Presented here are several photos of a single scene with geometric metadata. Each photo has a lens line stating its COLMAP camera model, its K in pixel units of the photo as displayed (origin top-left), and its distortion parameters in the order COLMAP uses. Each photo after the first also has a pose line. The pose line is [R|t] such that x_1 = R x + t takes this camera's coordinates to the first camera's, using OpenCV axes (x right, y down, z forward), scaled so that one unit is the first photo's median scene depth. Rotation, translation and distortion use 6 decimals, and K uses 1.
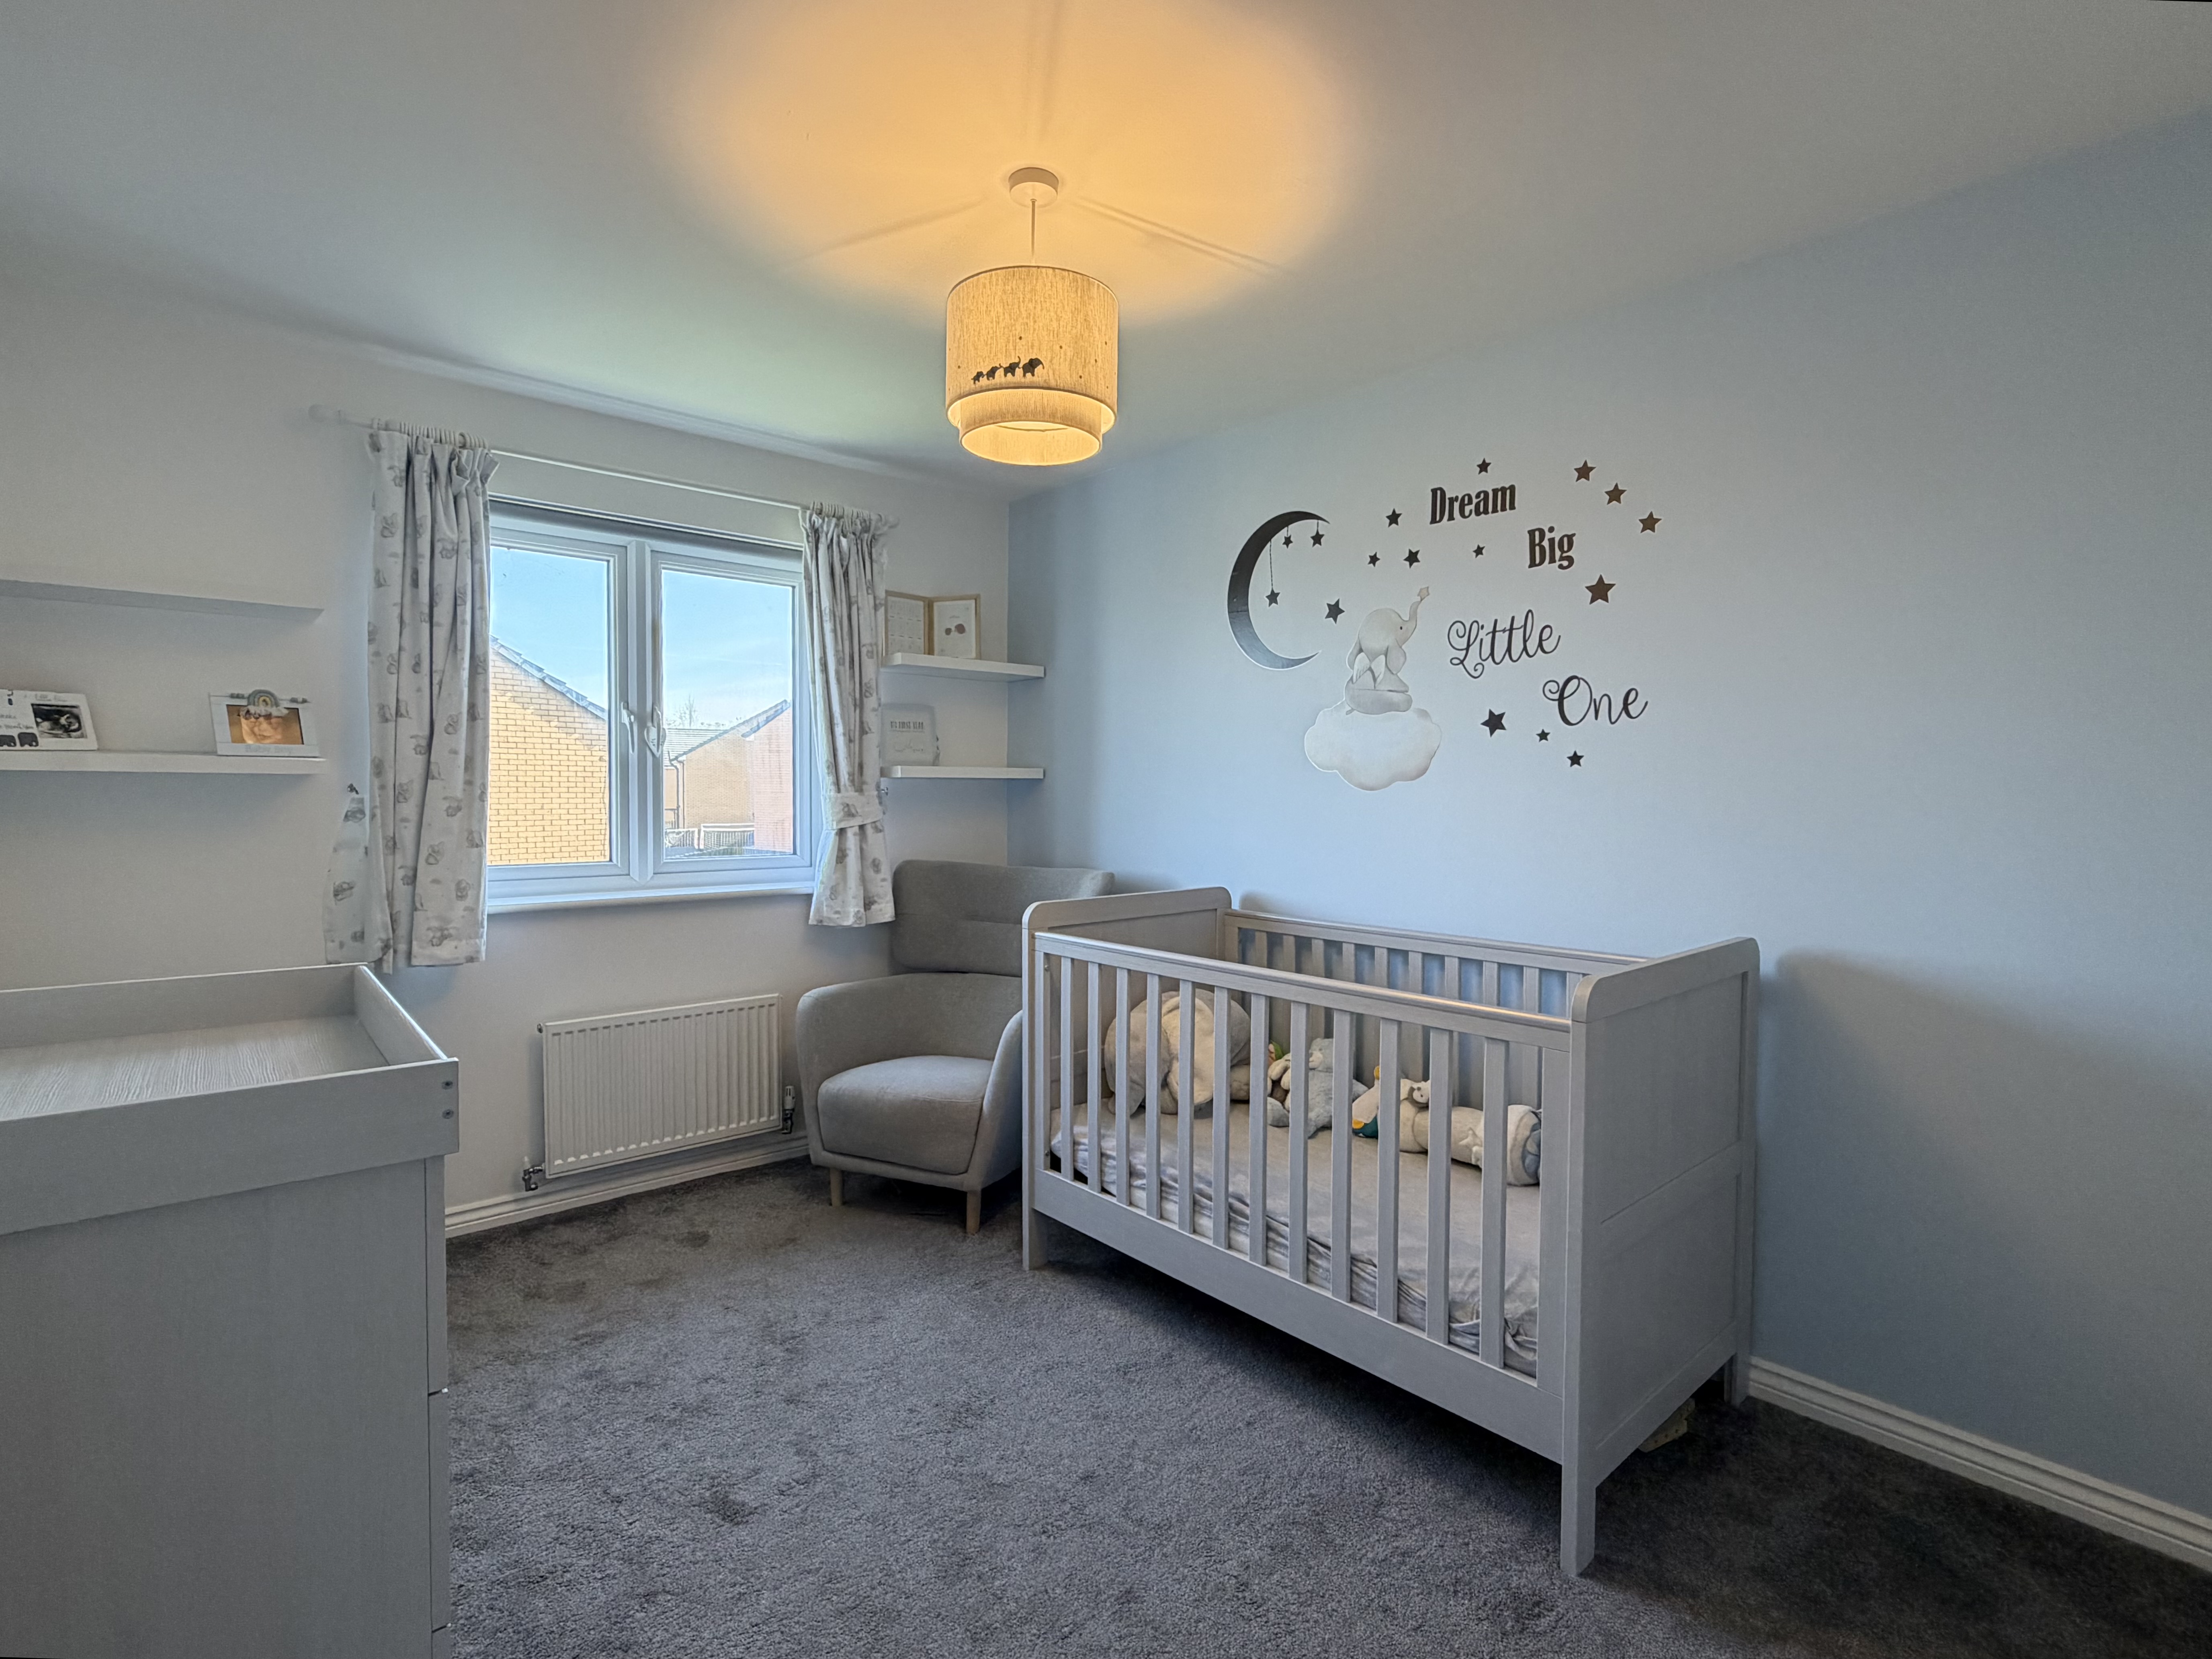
lens RADIAL K [[1025.1, 0, 1102.4], [0, 1025.1, 825.6], [0, 0, 1]] dist [0.002918, 0.000222]
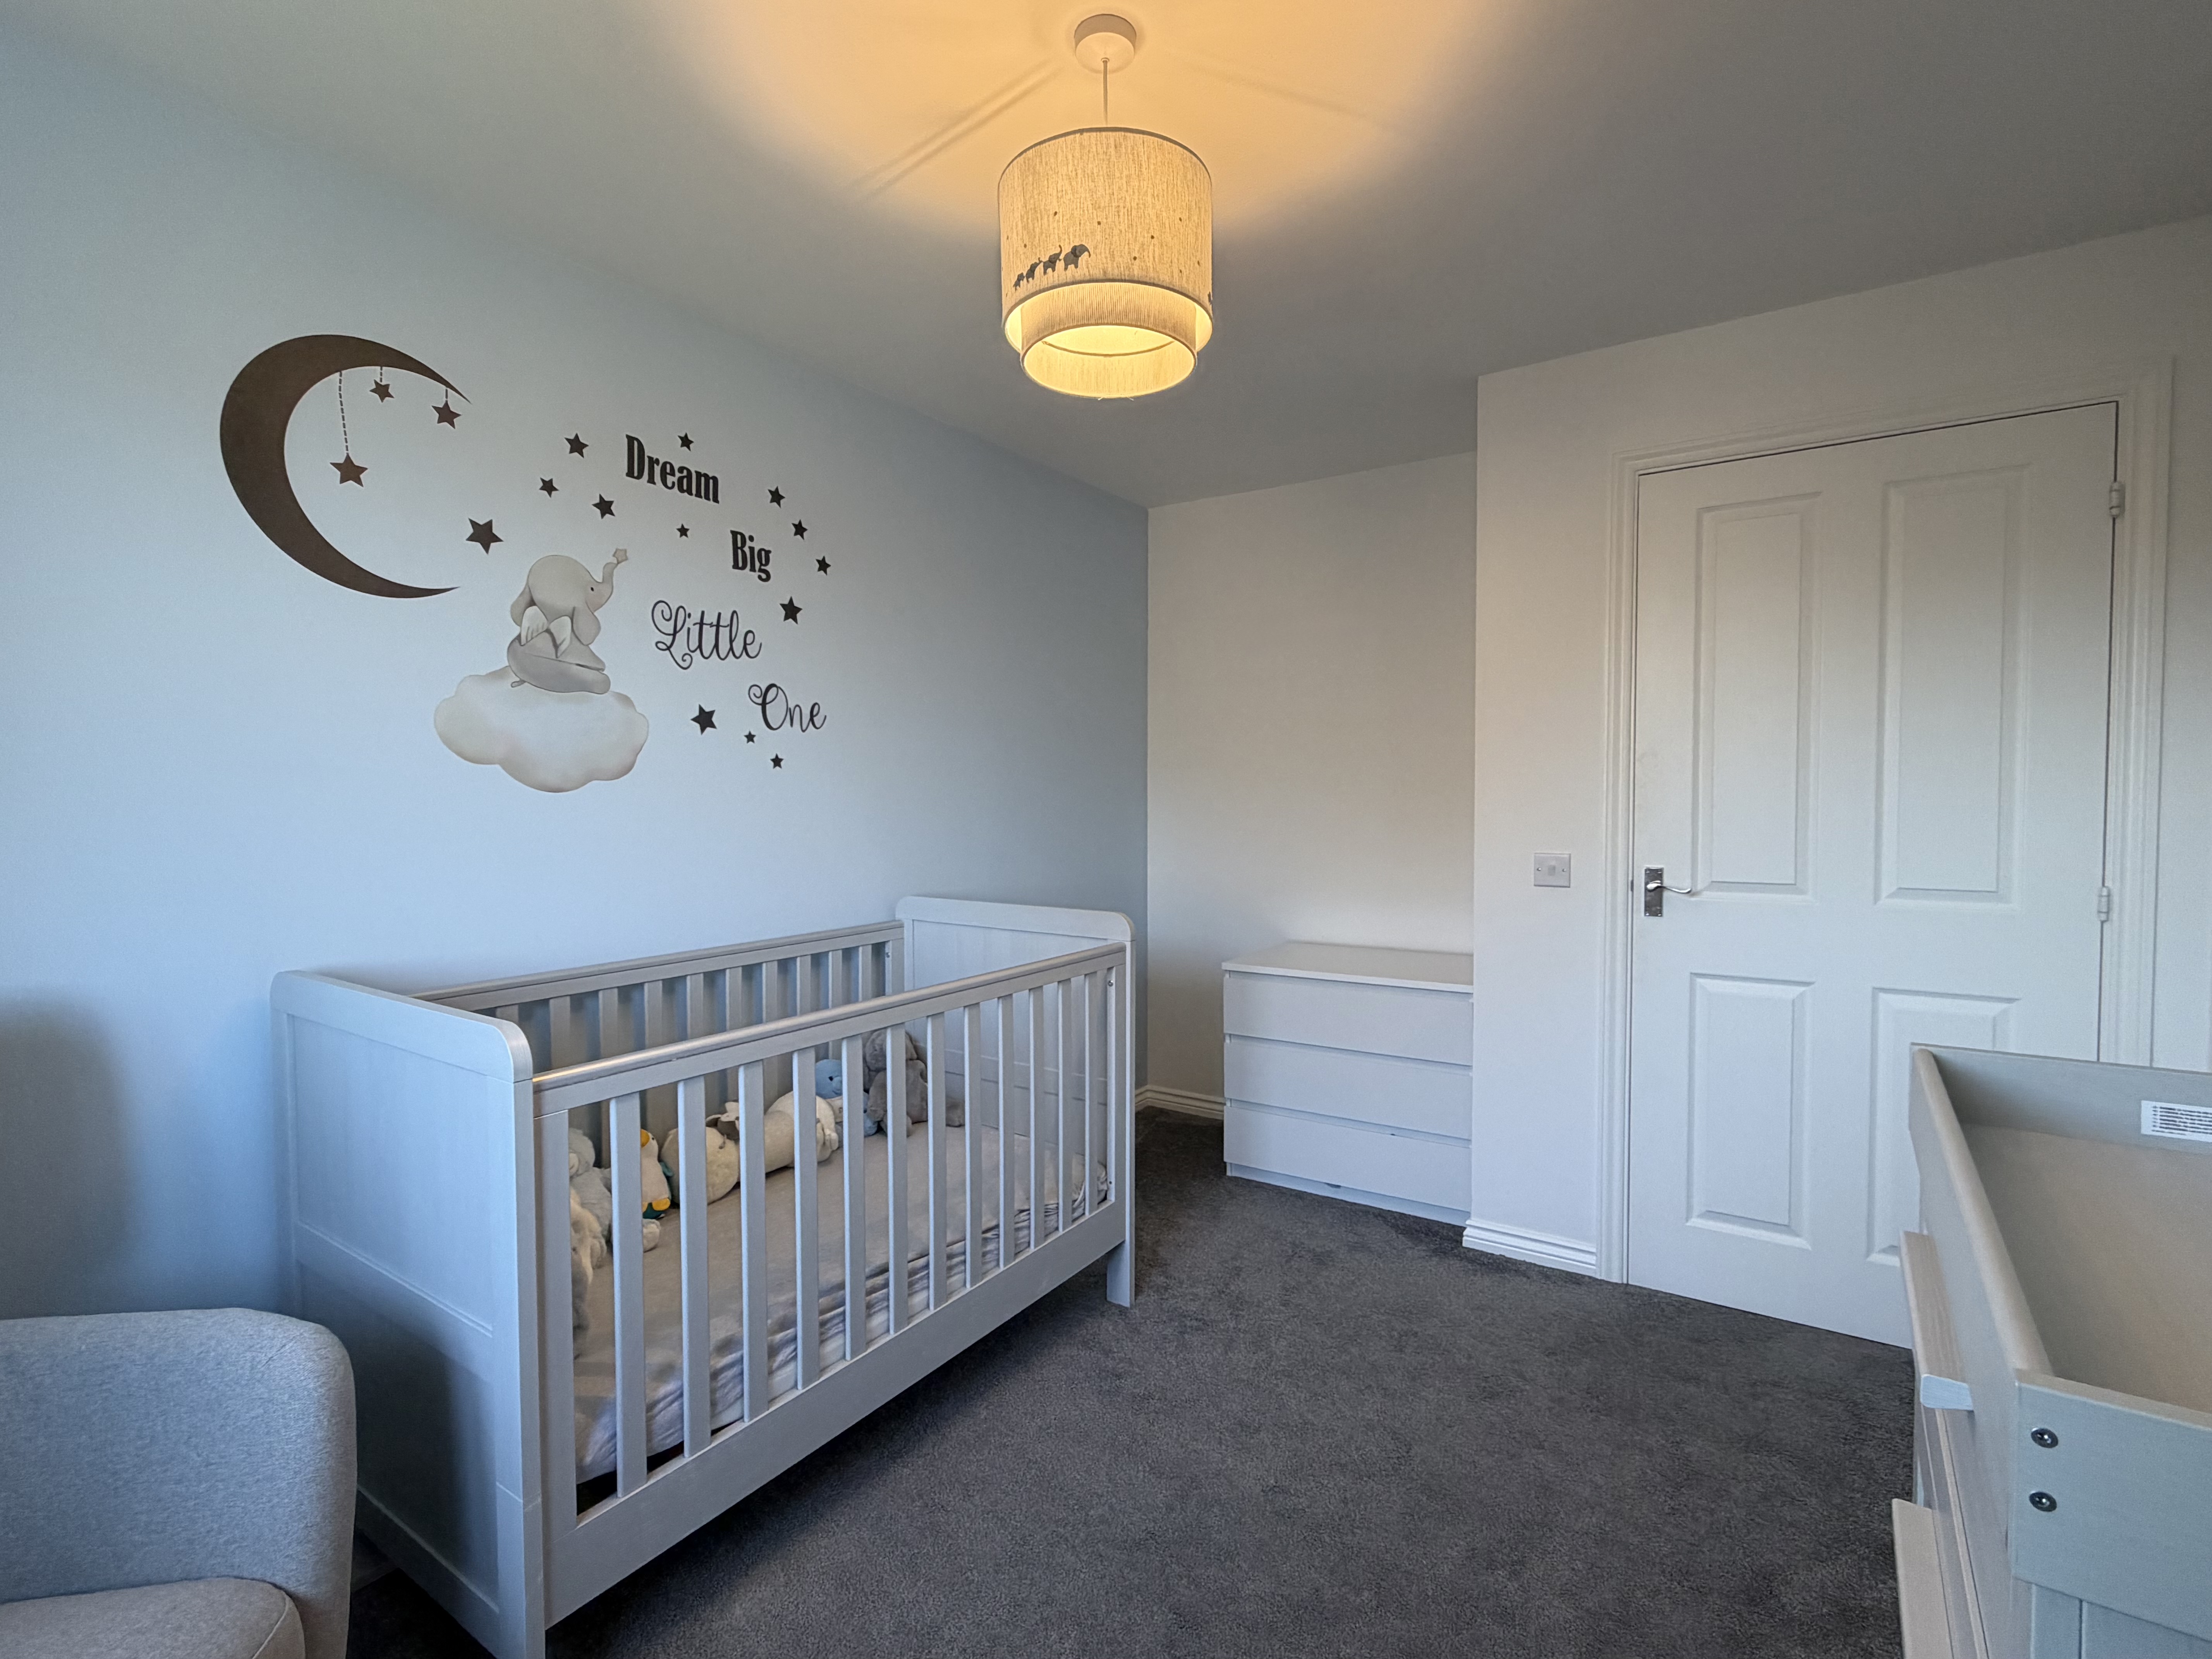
lens RADIAL K [[1025.1, 0, 1102.8], [0, 1025.1, 819.0], [0, 0, 1]] dist [0.002918, 0.000222]
pose [[-0.232312, -0.036792, 0.971945, -0.637816], [0.030827, 0.998504, 0.045166, -0.040588], [-0.972153, 0.040455, -0.230830, 0.875194]]
